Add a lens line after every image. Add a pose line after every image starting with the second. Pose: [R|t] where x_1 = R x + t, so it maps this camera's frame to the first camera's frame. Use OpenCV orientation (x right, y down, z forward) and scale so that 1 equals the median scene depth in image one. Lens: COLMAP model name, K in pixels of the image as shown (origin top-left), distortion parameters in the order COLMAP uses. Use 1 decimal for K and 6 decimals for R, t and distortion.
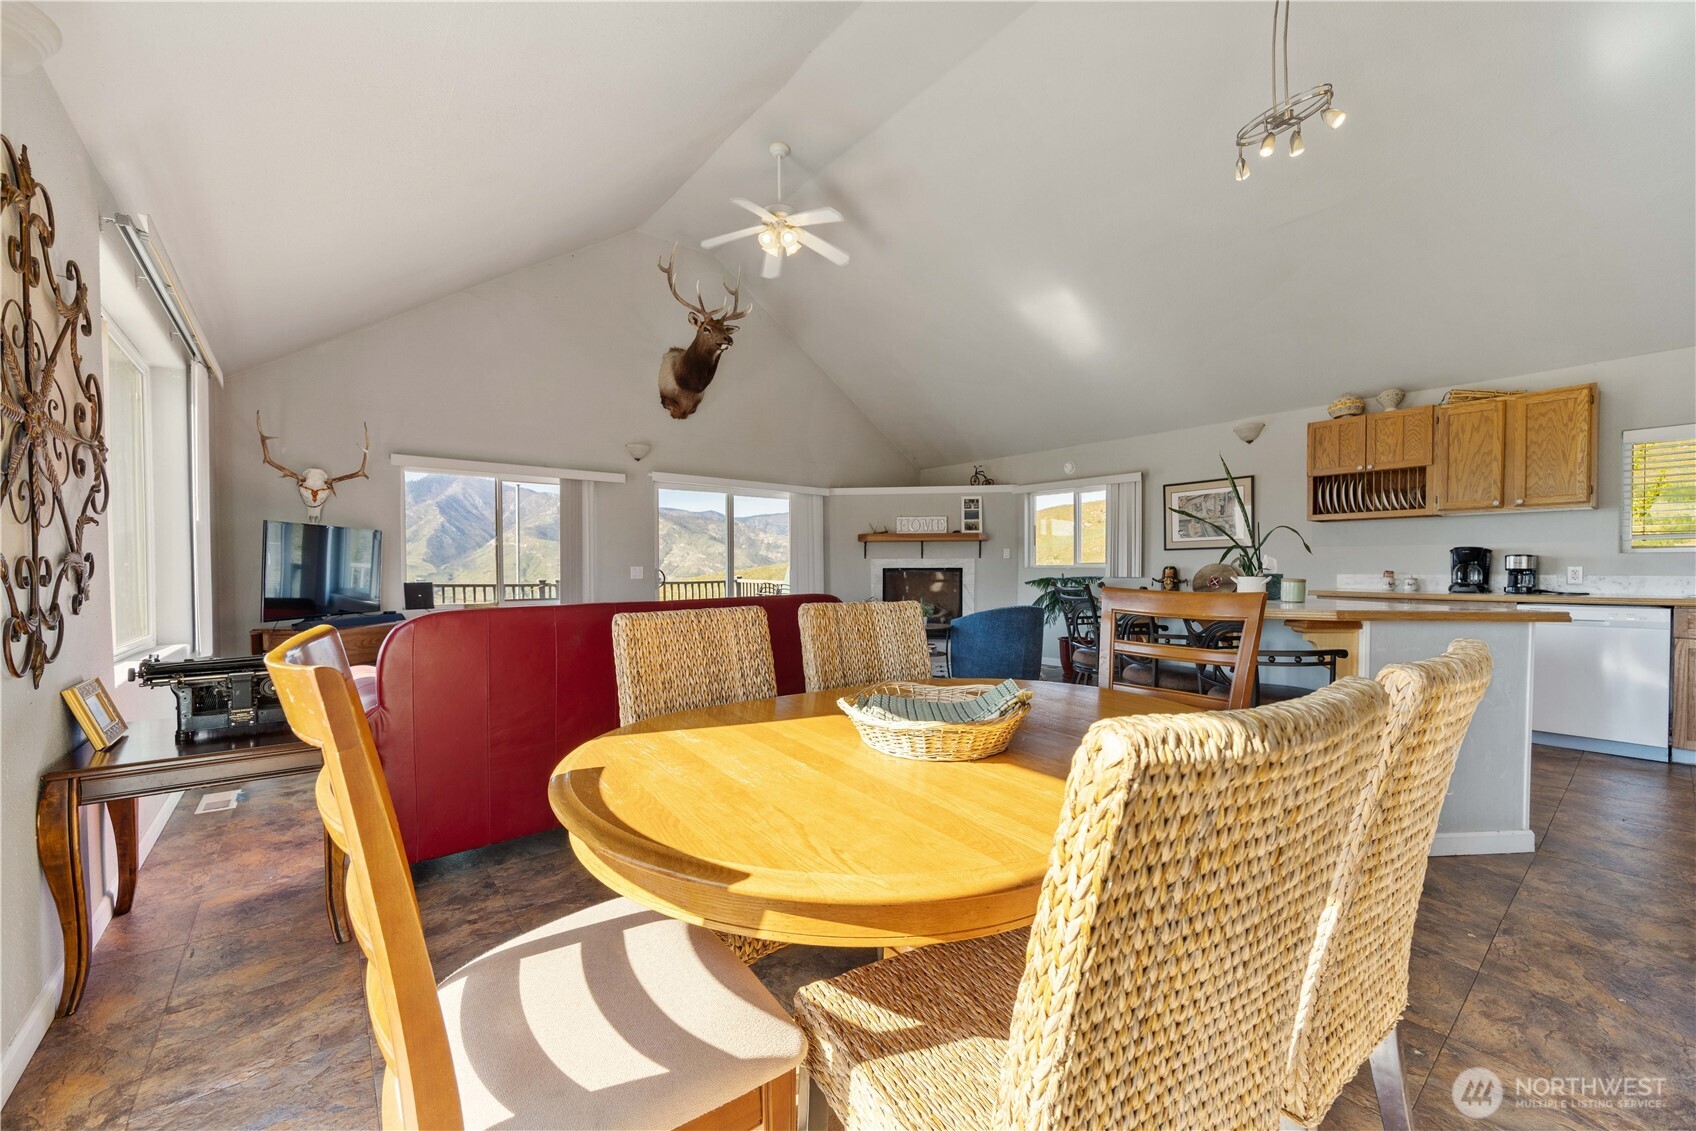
lens RADIAL K [[665.4, 0, 838.0], [0, 665.4, 580.4], [0, 0, 1]] dist [-0.004310, 0.000666]
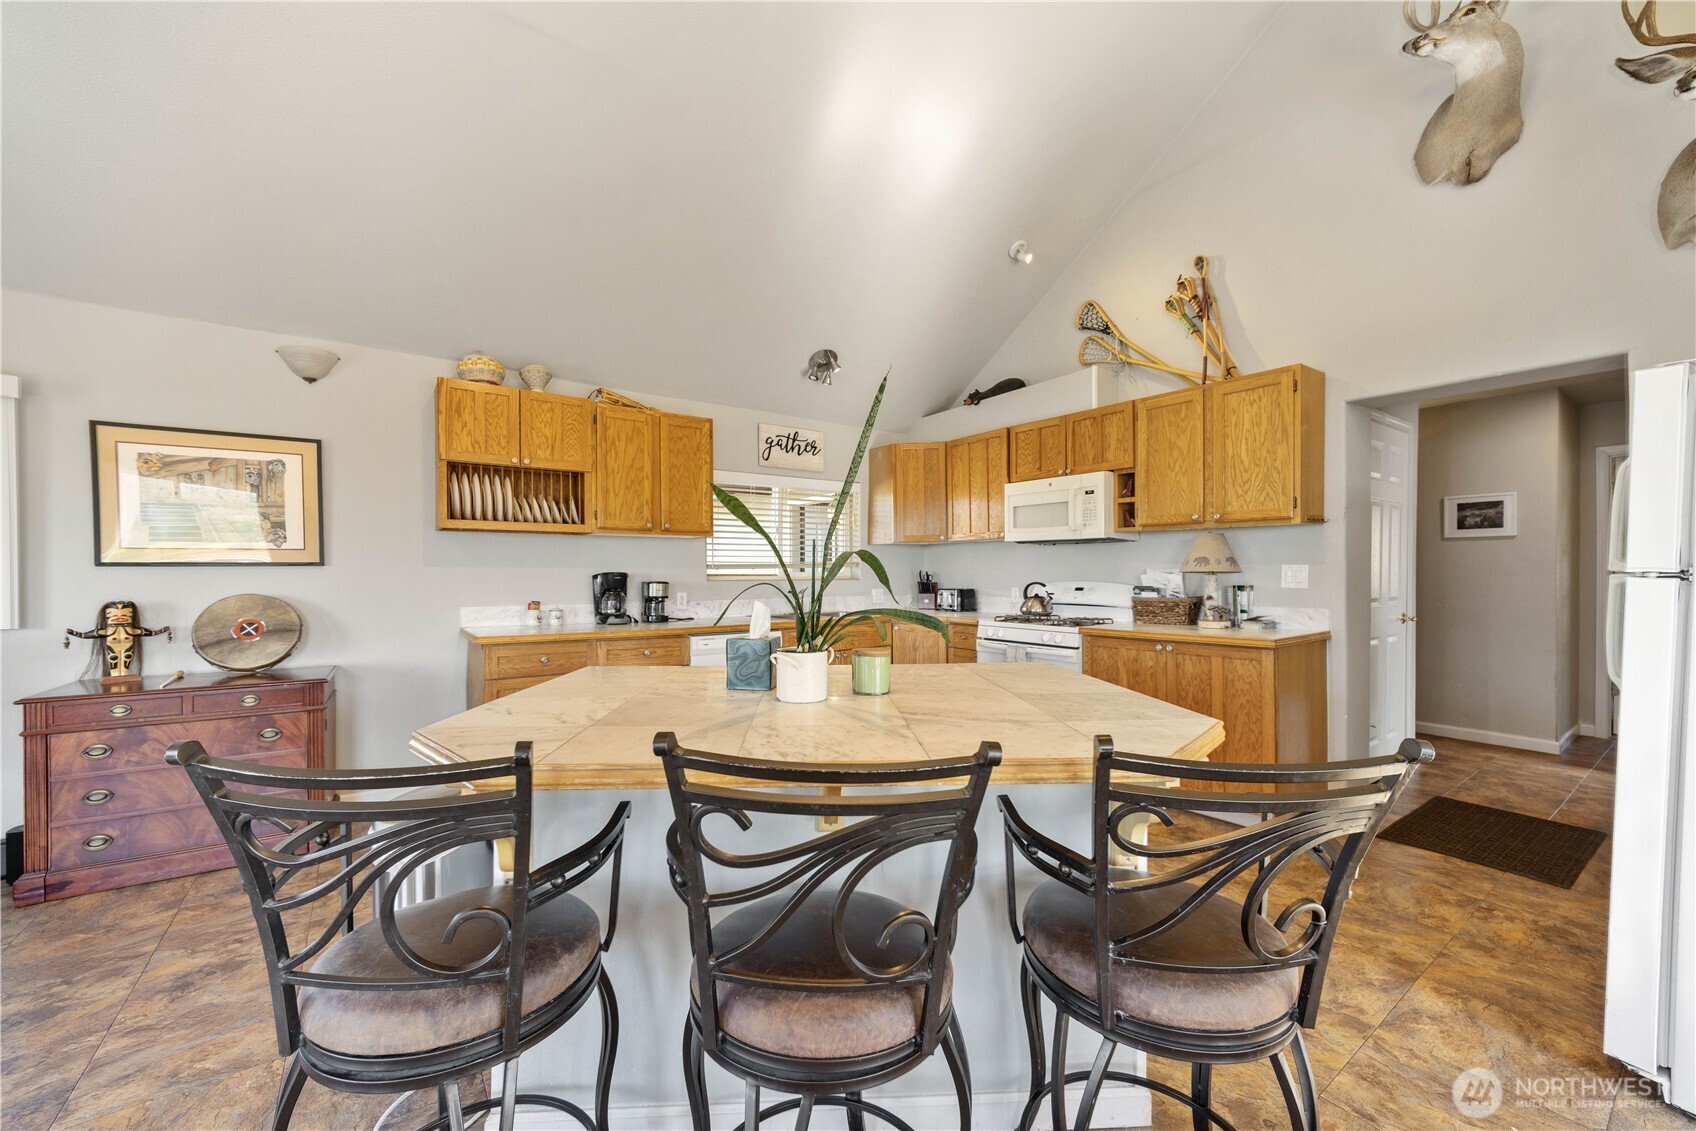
lens RADIAL K [[651.0, 0, 845.1], [0, 651.0, 577.1], [0, 0, 1]] dist [-0.003408, -0.000234]
pose [[0.045048, -0.004472, 0.998975, 0.086282], [0.018579, 0.999821, 0.003638, -0.034177], [-0.998812, 0.018396, 0.045123, 0.543514]]
